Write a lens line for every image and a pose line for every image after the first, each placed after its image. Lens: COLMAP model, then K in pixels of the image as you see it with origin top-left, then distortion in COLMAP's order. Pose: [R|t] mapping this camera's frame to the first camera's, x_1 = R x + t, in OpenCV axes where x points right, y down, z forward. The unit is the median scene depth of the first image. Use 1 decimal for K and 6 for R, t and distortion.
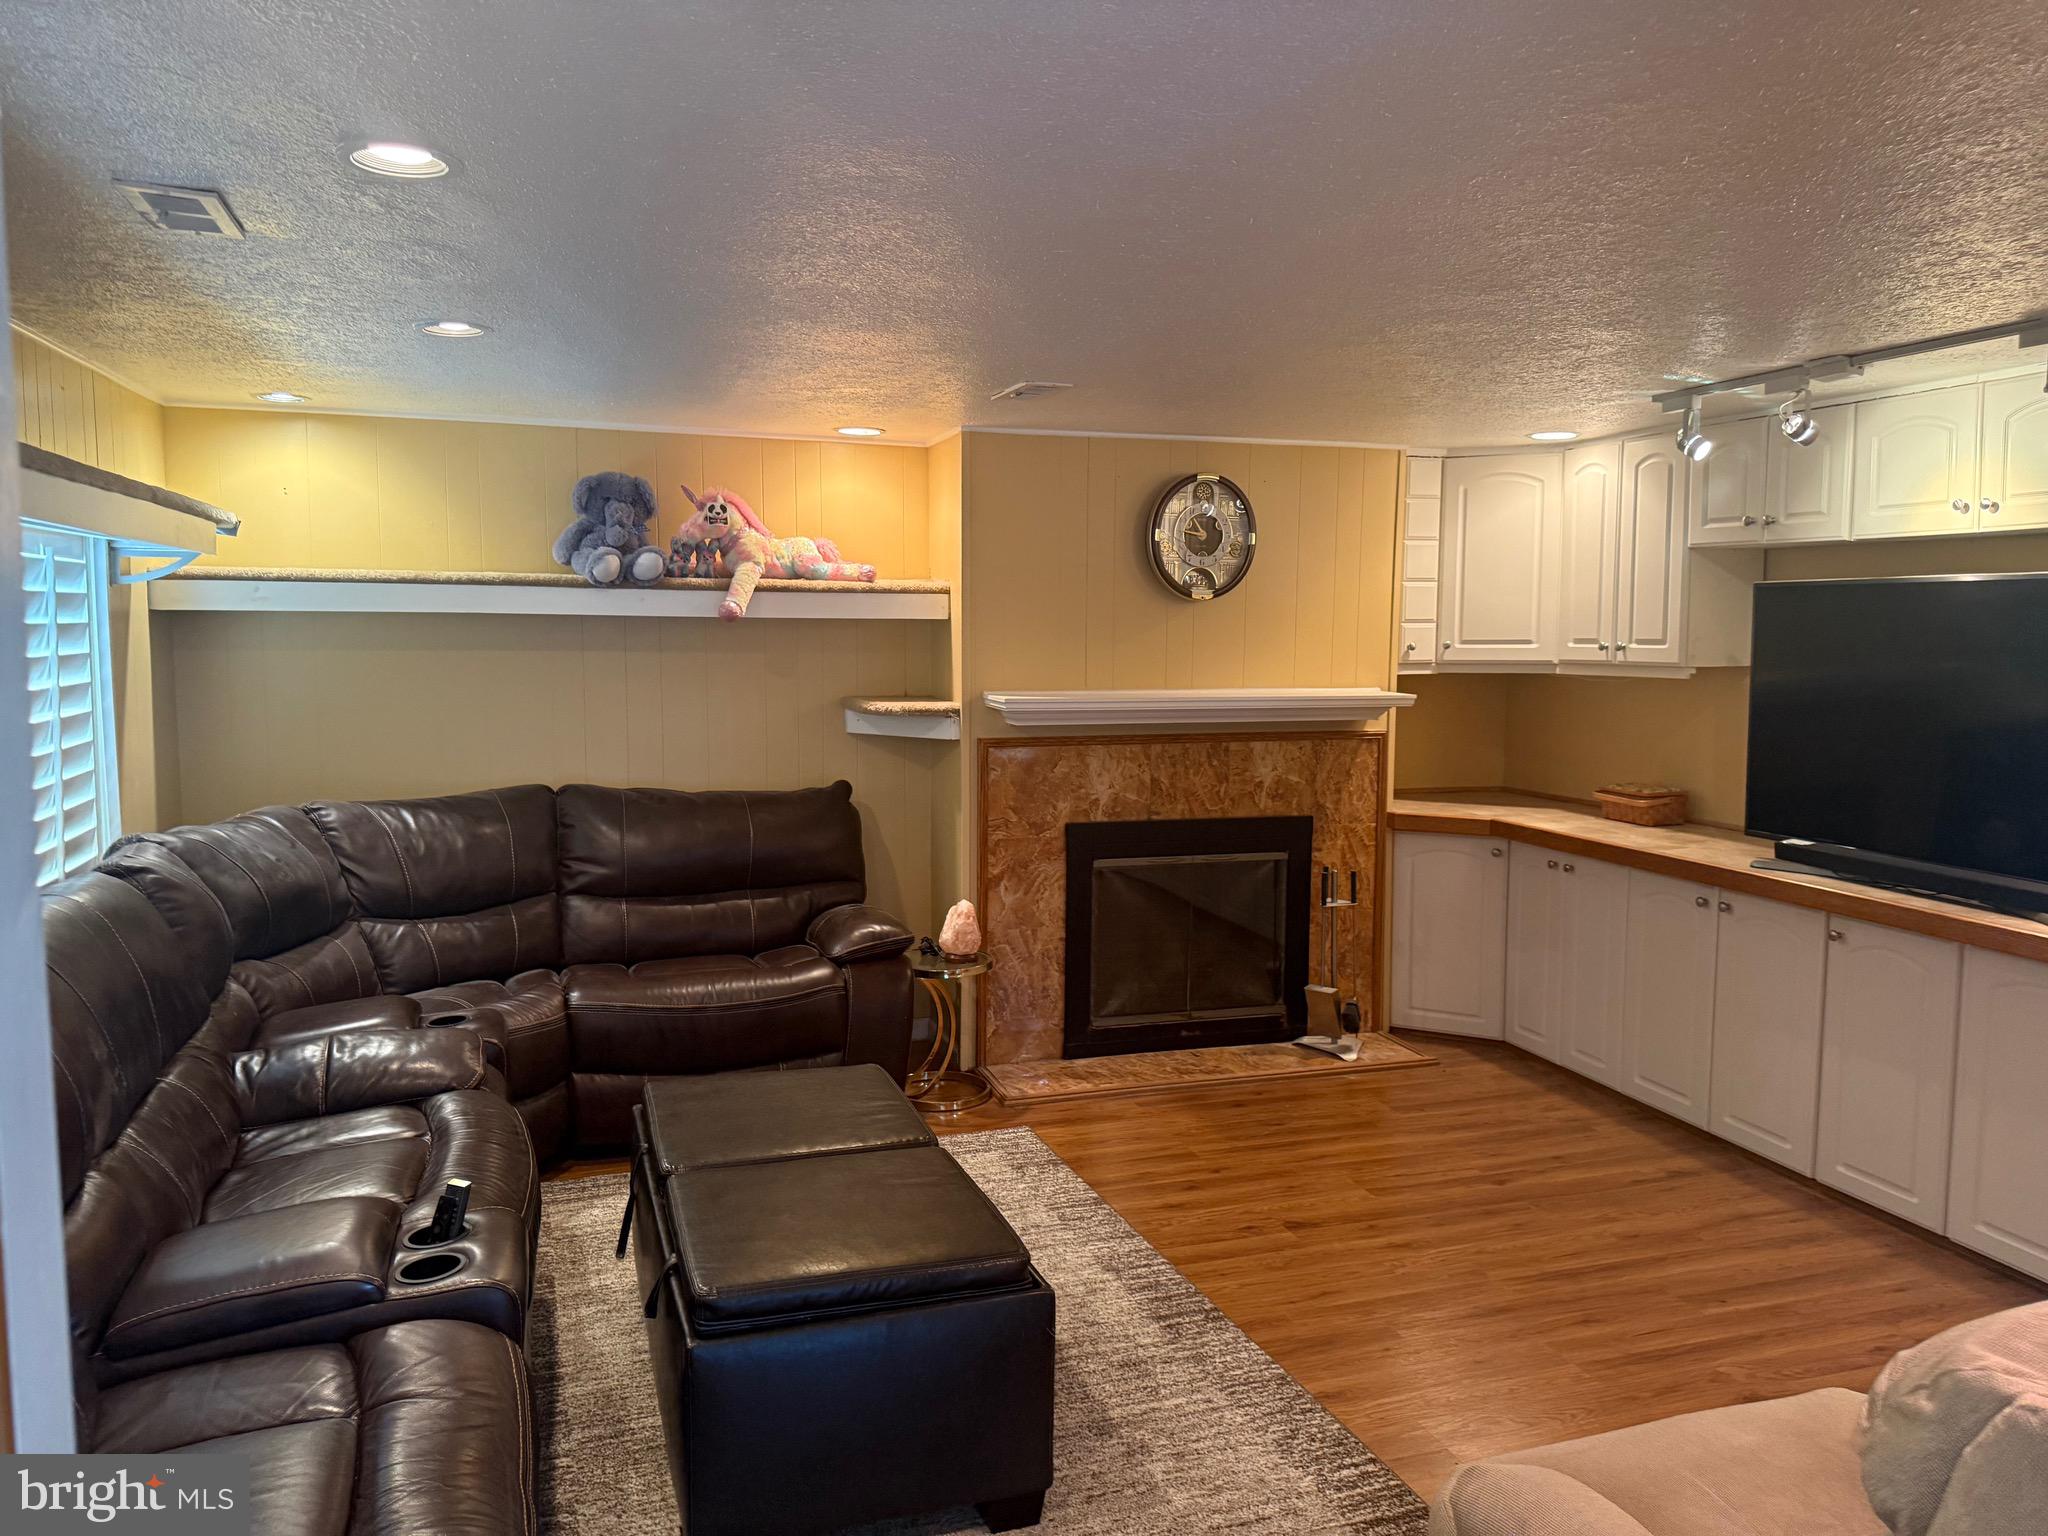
lens RADIAL K [[1446.8, 0, 1019.7], [0, 1446.8, 750.2], [0, 0, 1]] dist [0.080445, -0.100436]
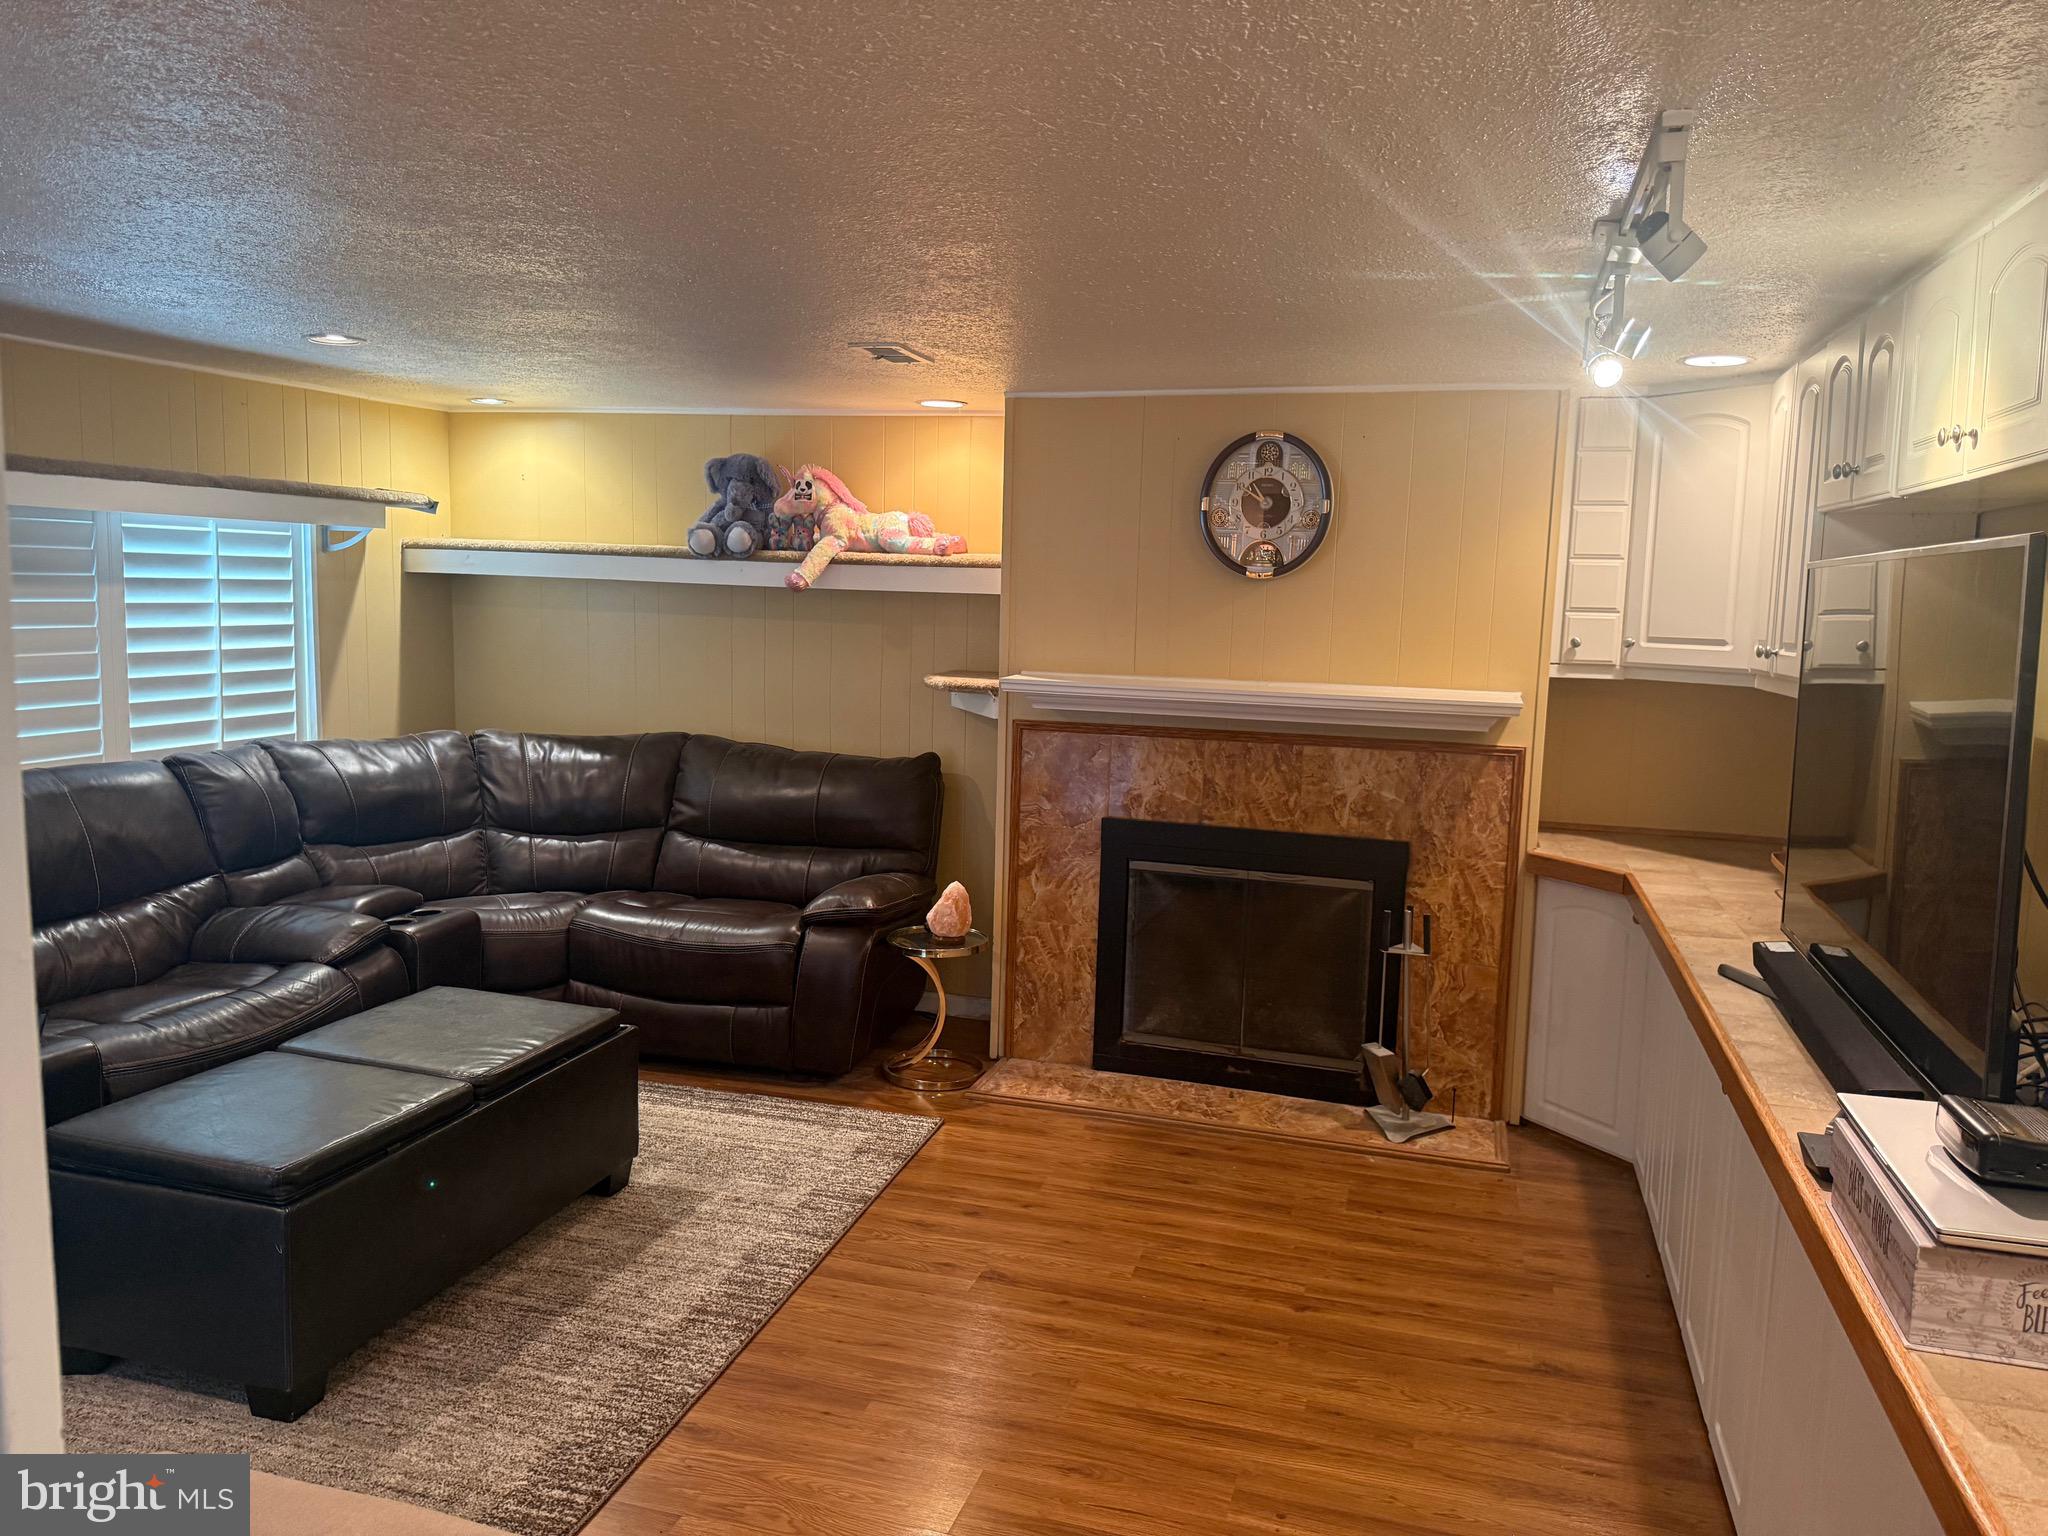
lens RADIAL K [[1446.8, 0, 1032.5], [0, 1446.8, 765.0], [0, 0, 1]] dist [0.080445, -0.100436]
pose [[0.824647, 0.085720, -0.559114, 0.545721], [-0.073353, 0.996310, 0.044558, -0.022572], [0.560871, 0.004268, 0.827892, 0.219064]]
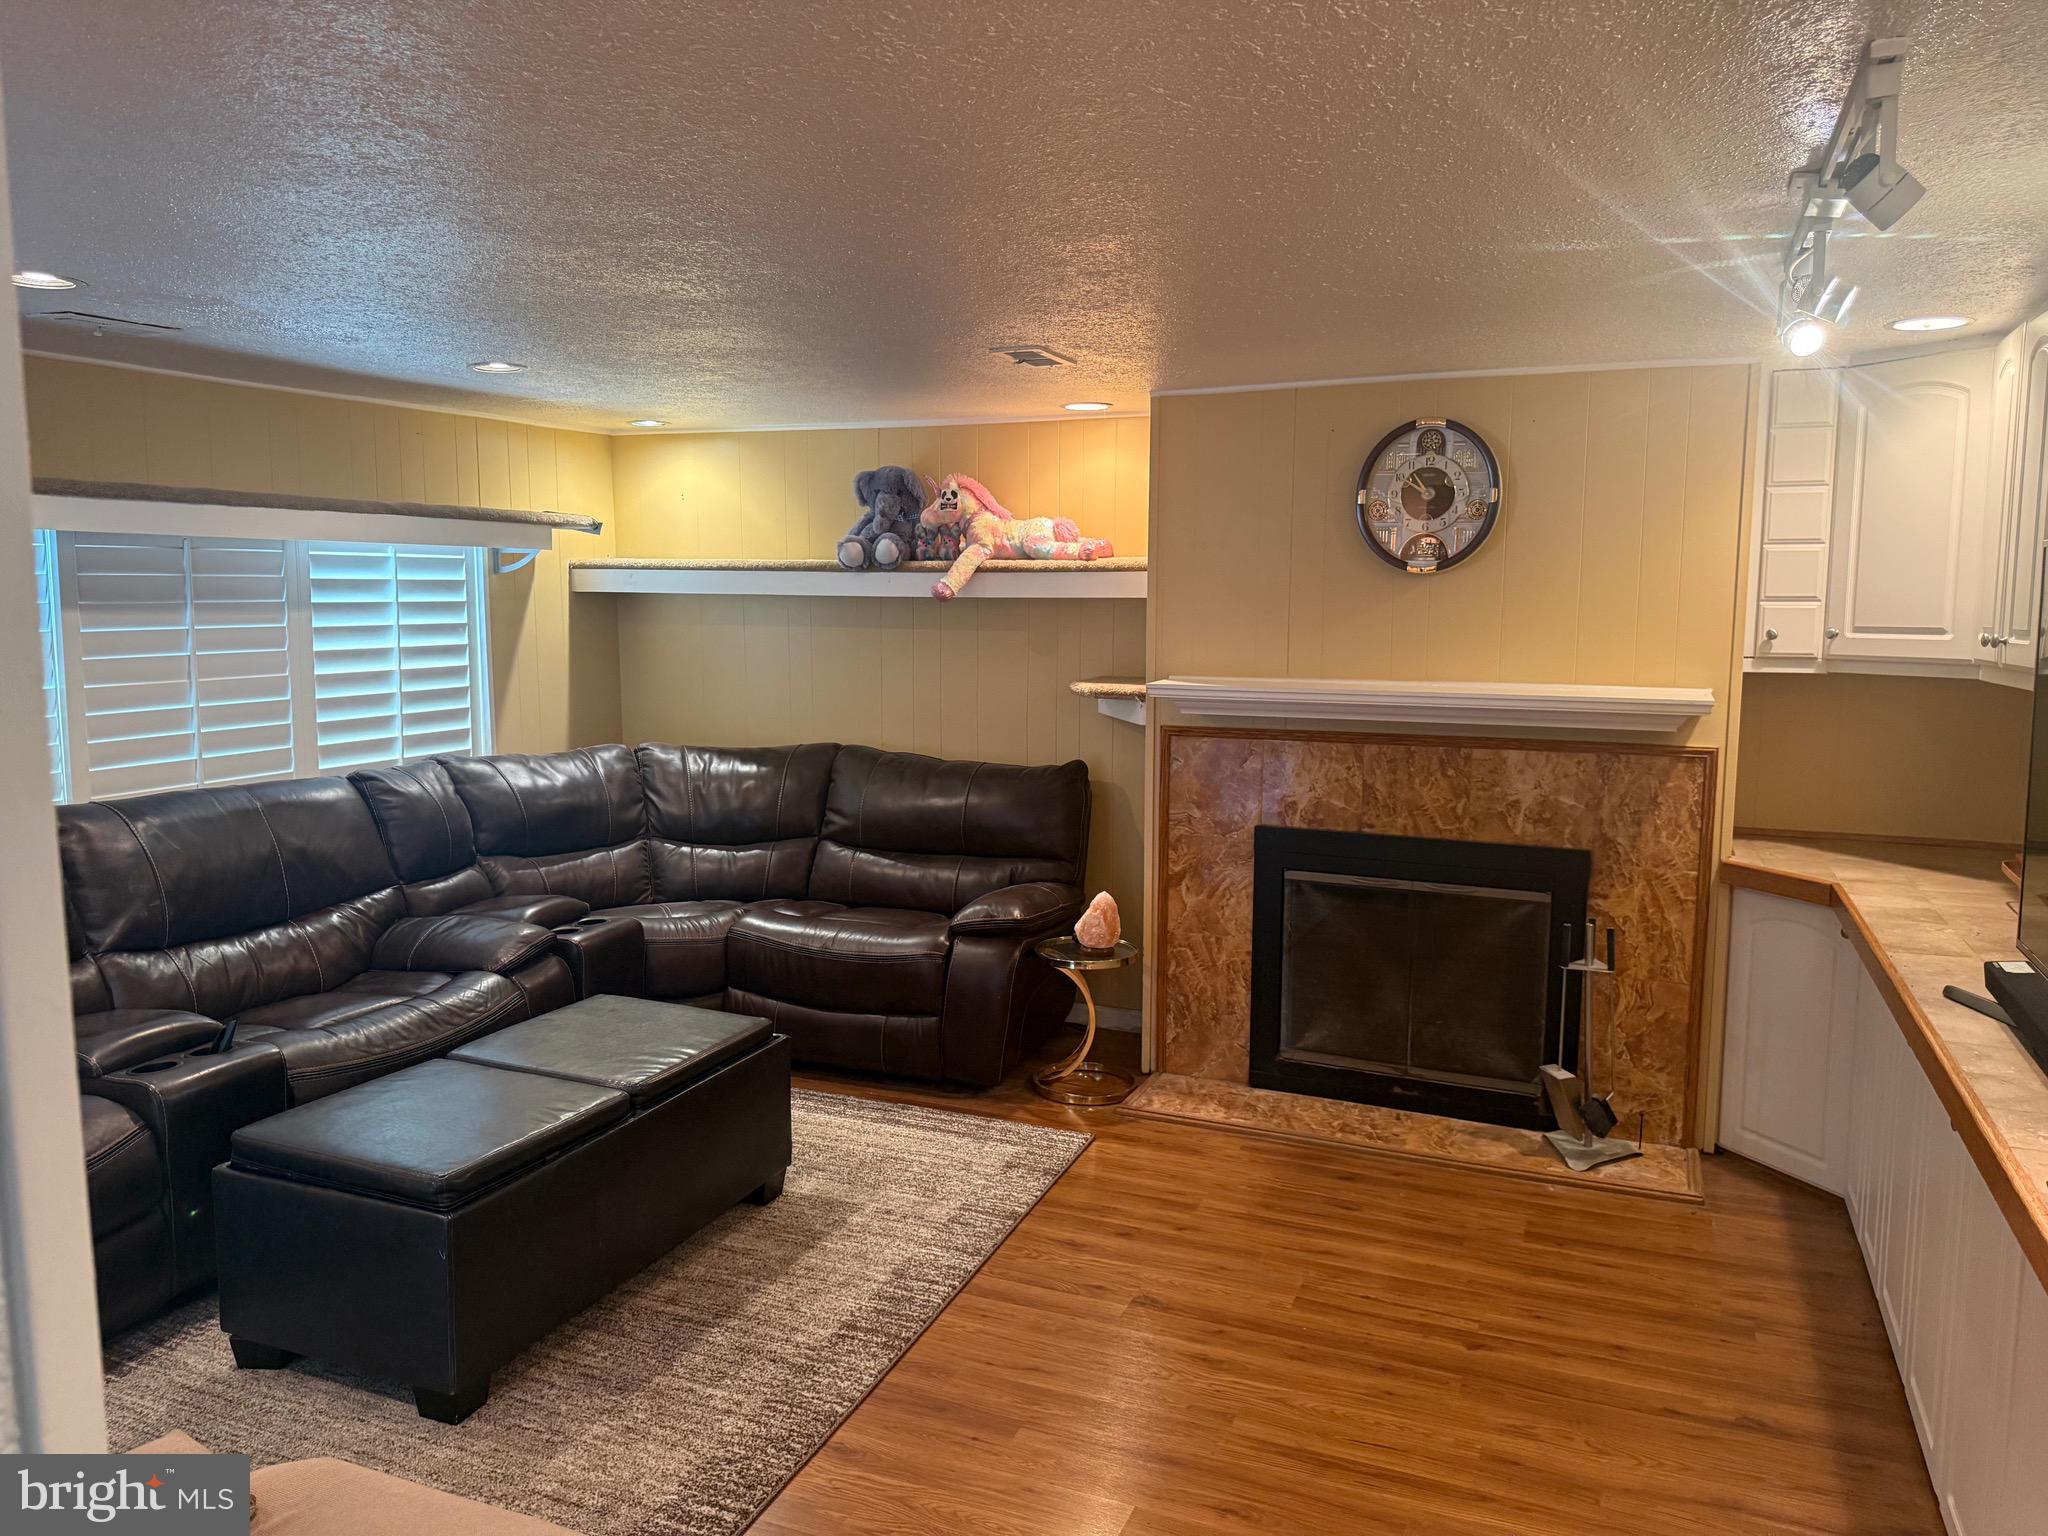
lens RADIAL K [[1446.8, 0, 1012.4], [0, 1446.8, 762.7], [0, 0, 1]] dist [0.080445, -0.100436]
pose [[0.752131, 0.074113, -0.654833, 0.539293], [-0.057287, 0.997248, 0.047068, -0.023718], [0.656519, 0.002112, 0.754306, 0.235696]]
